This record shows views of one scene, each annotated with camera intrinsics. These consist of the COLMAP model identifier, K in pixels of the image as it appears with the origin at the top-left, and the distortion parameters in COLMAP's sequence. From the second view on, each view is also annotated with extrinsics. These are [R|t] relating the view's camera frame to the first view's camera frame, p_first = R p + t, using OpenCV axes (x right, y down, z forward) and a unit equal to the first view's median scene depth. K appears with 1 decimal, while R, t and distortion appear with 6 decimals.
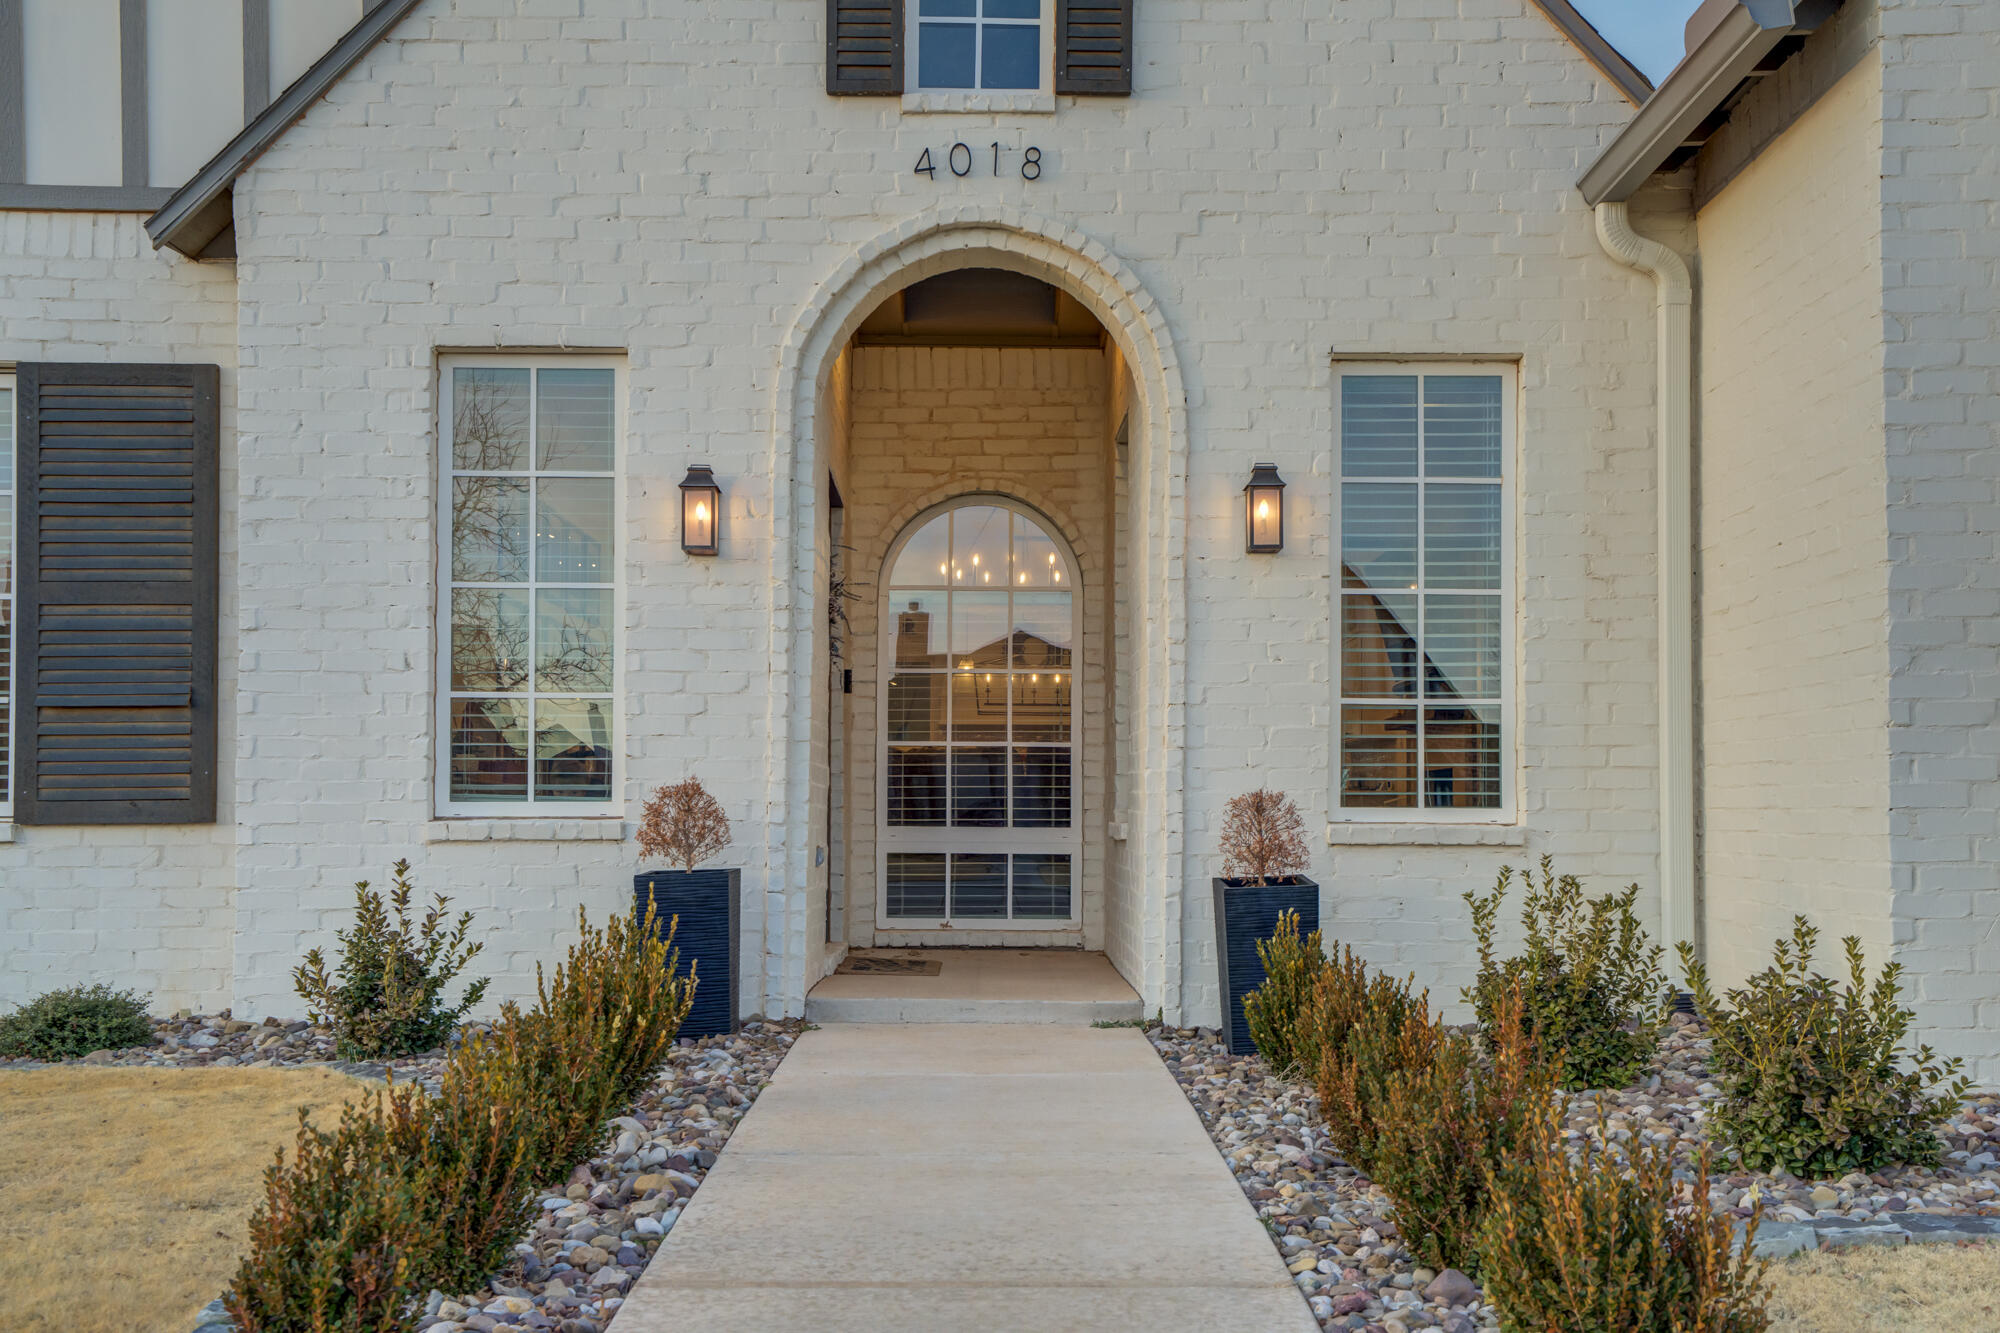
lens RADIAL K [[1909.6, 0, 997.6], [0, 1909.6, 754.5], [0, 0, 1]] dist [0.072063, 0.001900]
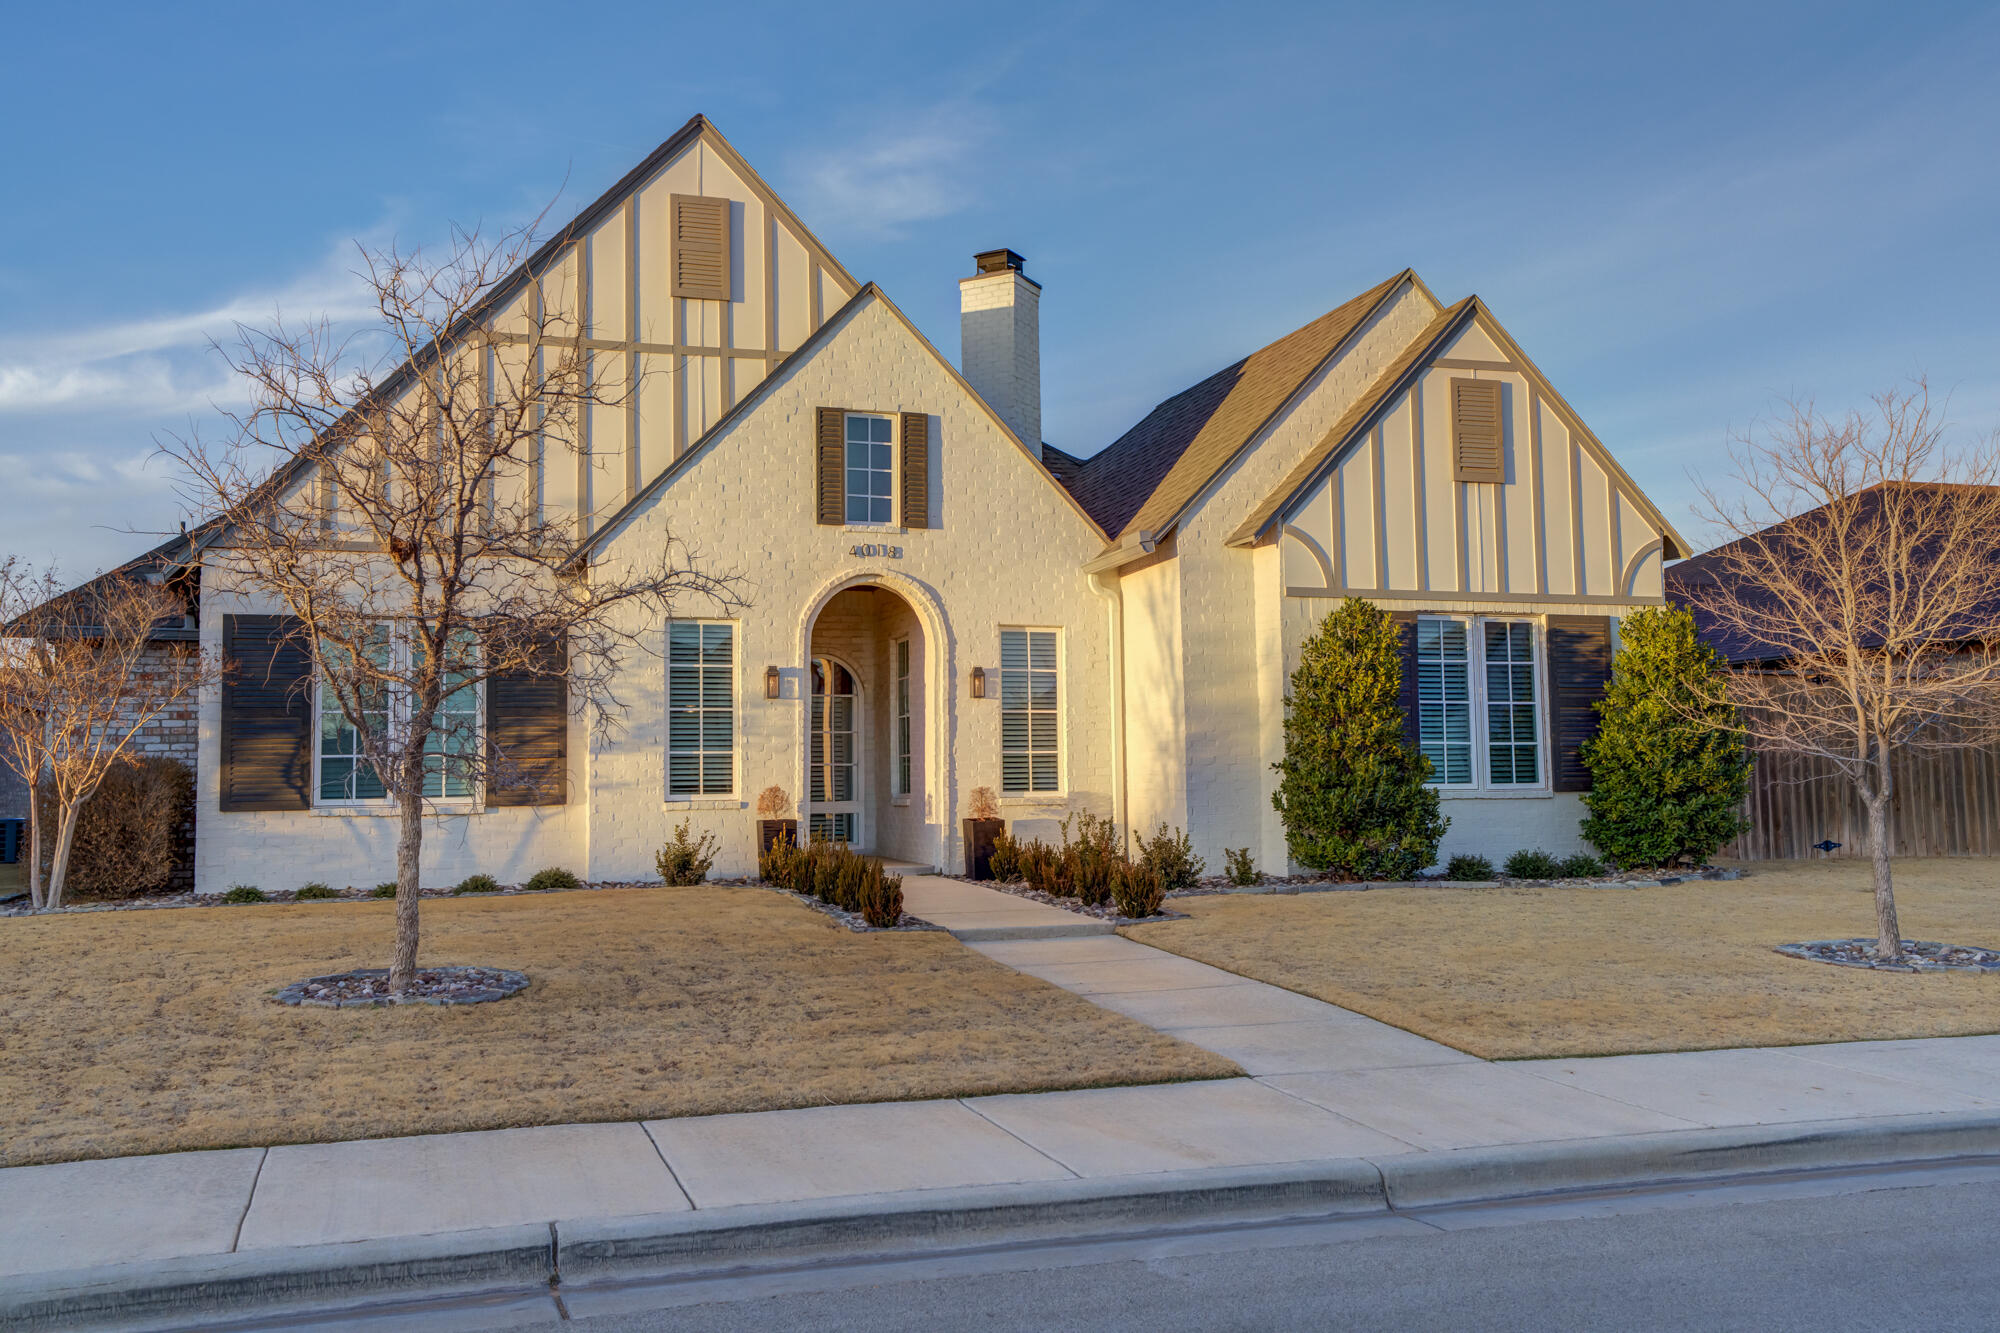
lens RADIAL K [[1846.3, 0, 1000.0], [0, 1846.3, 666.5], [0, 0, 1]] dist [0.002356, 0.000360]
pose [[0.944592, 0.008136, 0.328146, -0.689964], [0.003630, 0.999373, -0.035226, -0.058310], [-0.328227, 0.034465, 0.943970, -1.479476]]
